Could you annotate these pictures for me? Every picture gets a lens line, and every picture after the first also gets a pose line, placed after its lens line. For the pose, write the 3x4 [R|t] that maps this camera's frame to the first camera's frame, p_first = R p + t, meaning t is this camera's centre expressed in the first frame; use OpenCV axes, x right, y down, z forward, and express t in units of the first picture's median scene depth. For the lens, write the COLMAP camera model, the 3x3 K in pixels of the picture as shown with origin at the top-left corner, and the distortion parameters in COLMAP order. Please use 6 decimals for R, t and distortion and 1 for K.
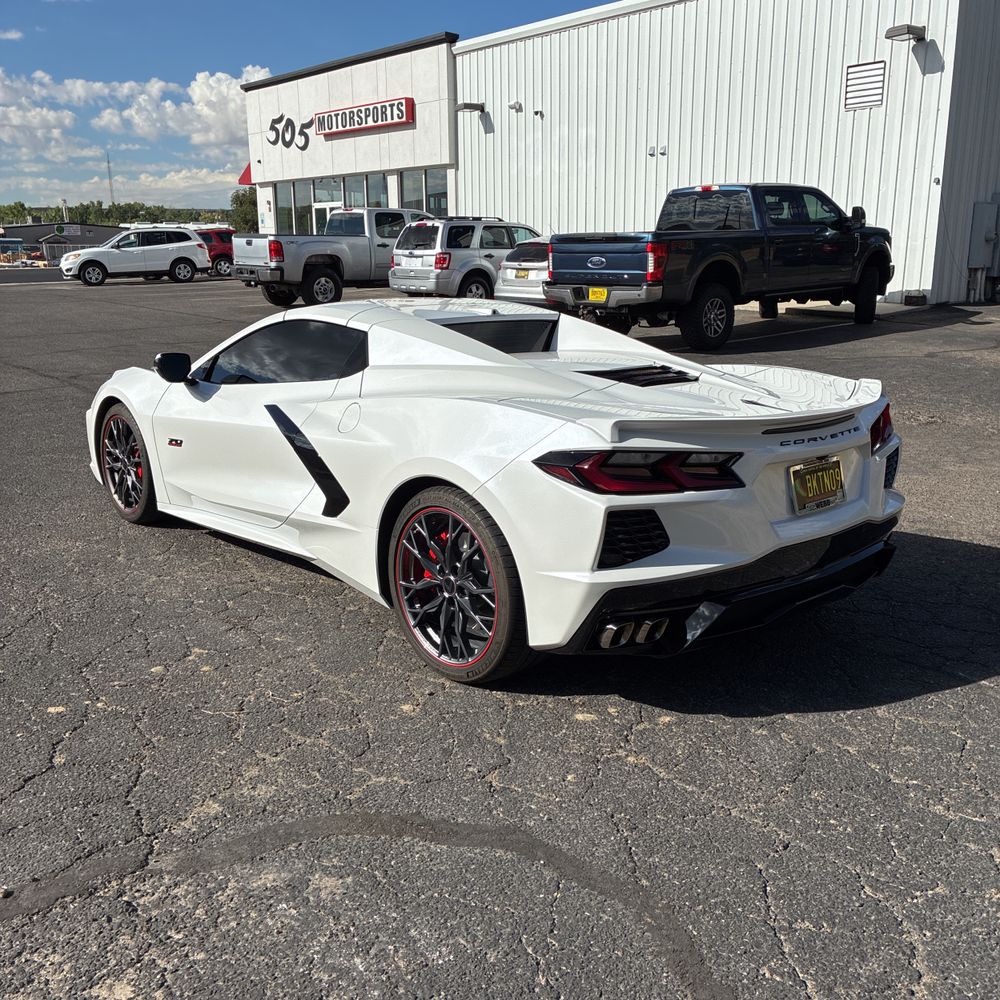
lens RADIAL K [[1026.0, 0, 484.2], [0, 1026.0, 496.2], [0, 0, 1]] dist [-0.000650, 0.025766]
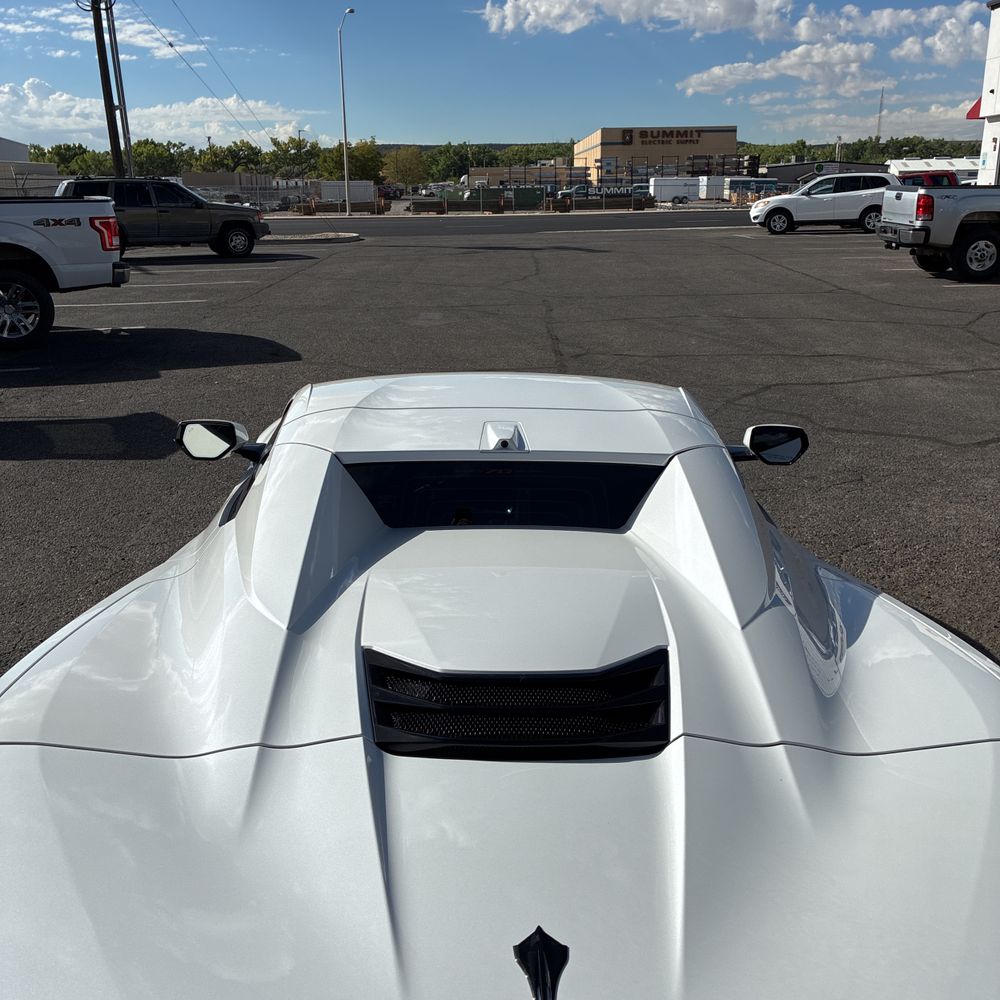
lens RADIAL K [[1022.4, 0, 511.5], [0, 1022.4, 499.0], [0, 0, 1]] dist [0.016423, -0.000529]
pose [[0.777311, 0.182863, -0.601954, 0.076571], [-0.145651, 0.983137, 0.110578, -0.048274], [0.612024, 0.001722, 0.790837, 0.134414]]
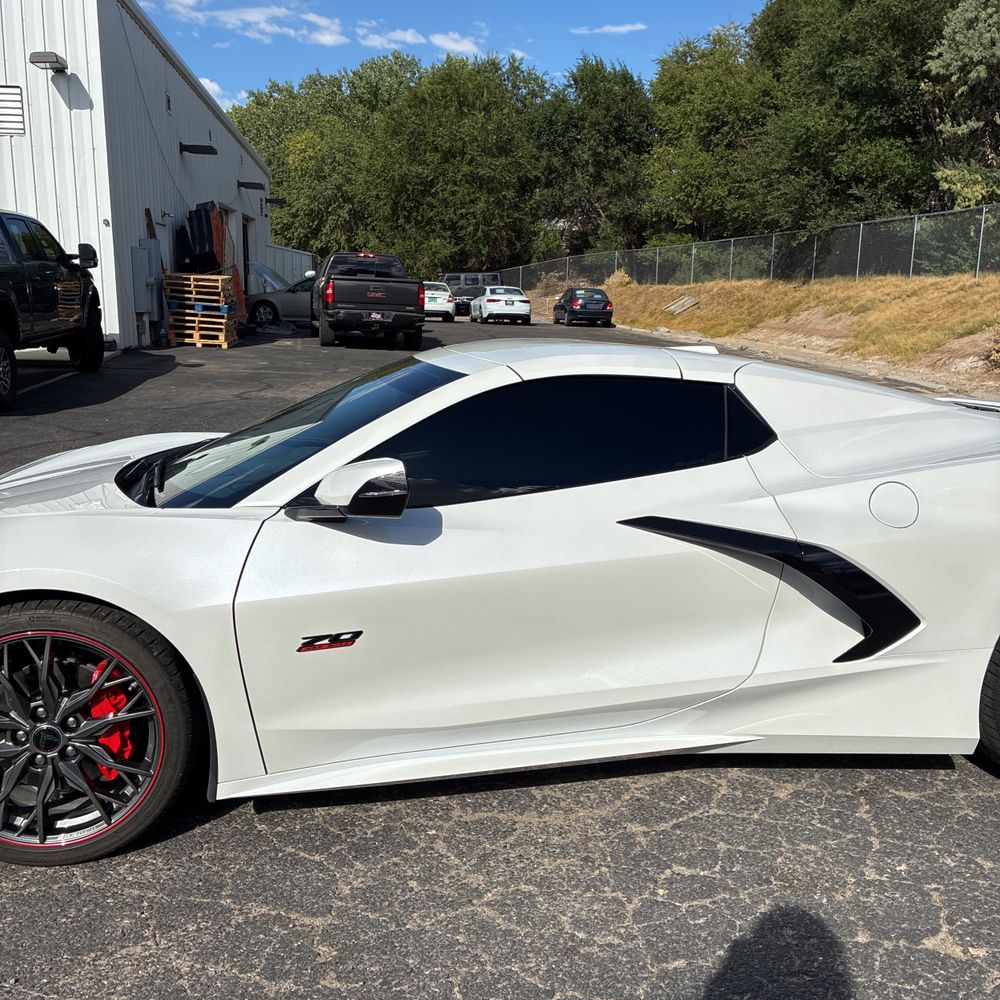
lens RADIAL K [[1011.2, 0, 505.8], [0, 1011.2, 501.5], [0, 0, 1]] dist [0.017465, 0.002552]
pose [[0.537299, -0.153641, 0.829279, -0.156580], [0.184970, 0.980795, 0.061868, -0.031907], [-0.822858, 0.120150, 0.555399, 0.158255]]
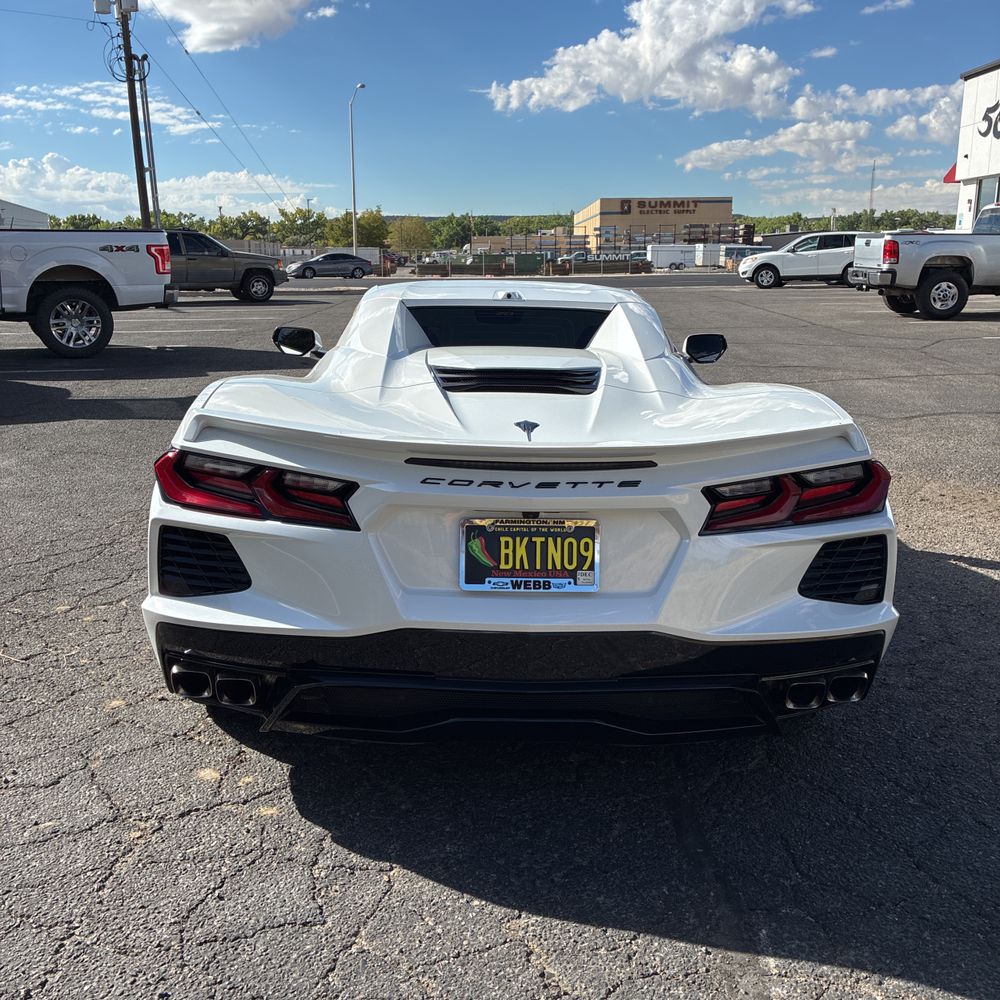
lens RADIAL K [[1026.0, 0, 484.2], [0, 1026.0, 496.2], [0, 0, 1]] dist [-0.000650, 0.025766]
pose [[0.760027, 0.150529, -0.632218, 0.124512], [-0.155590, 0.986661, 0.047877, -0.013097], [0.630992, 0.061978, 0.773310, 0.082112]]
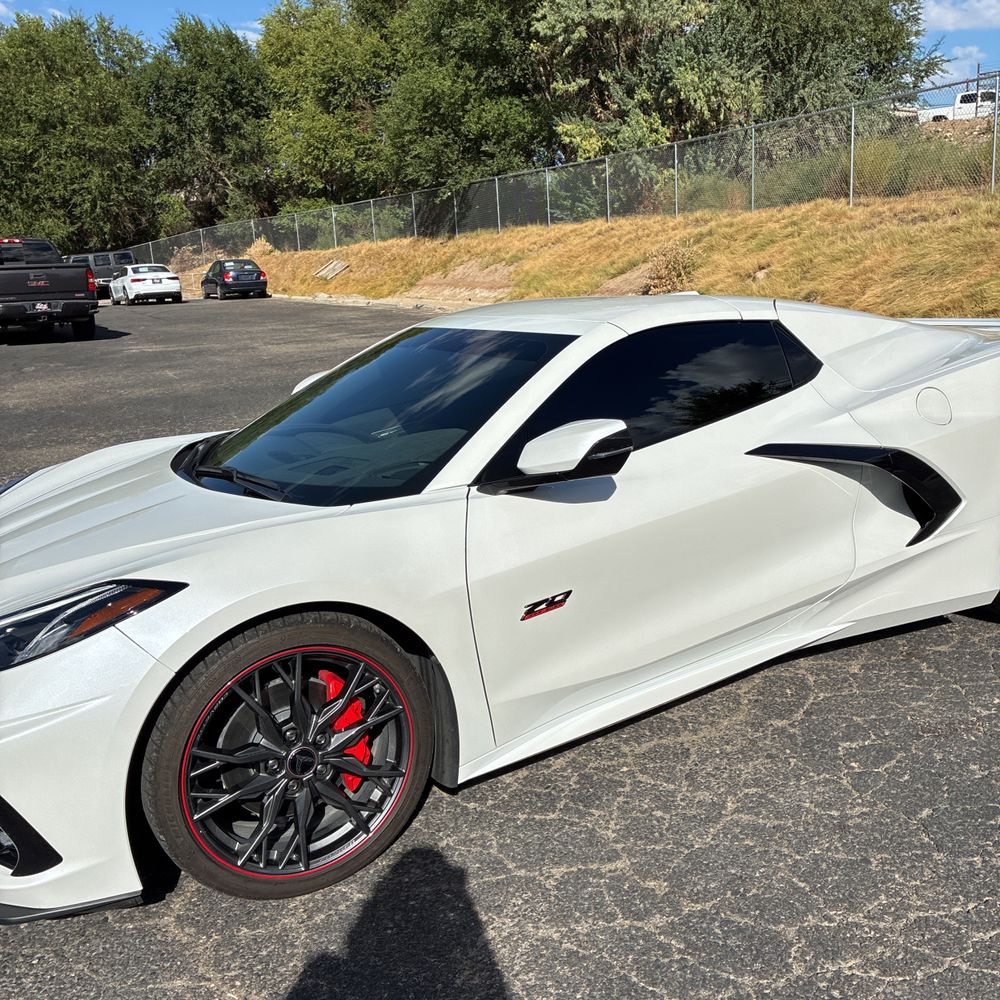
lens RADIAL K [[1007.8, 0, 496.1], [0, 1007.8, 498.1], [0, 0, 1]] dist [0.014002, 0.021969]
pose [[0.209257, -0.238855, 0.948240, -0.184343], [0.294827, 0.939995, 0.171716, -0.046809], [-0.932356, 0.243634, 0.267122, 0.212684]]
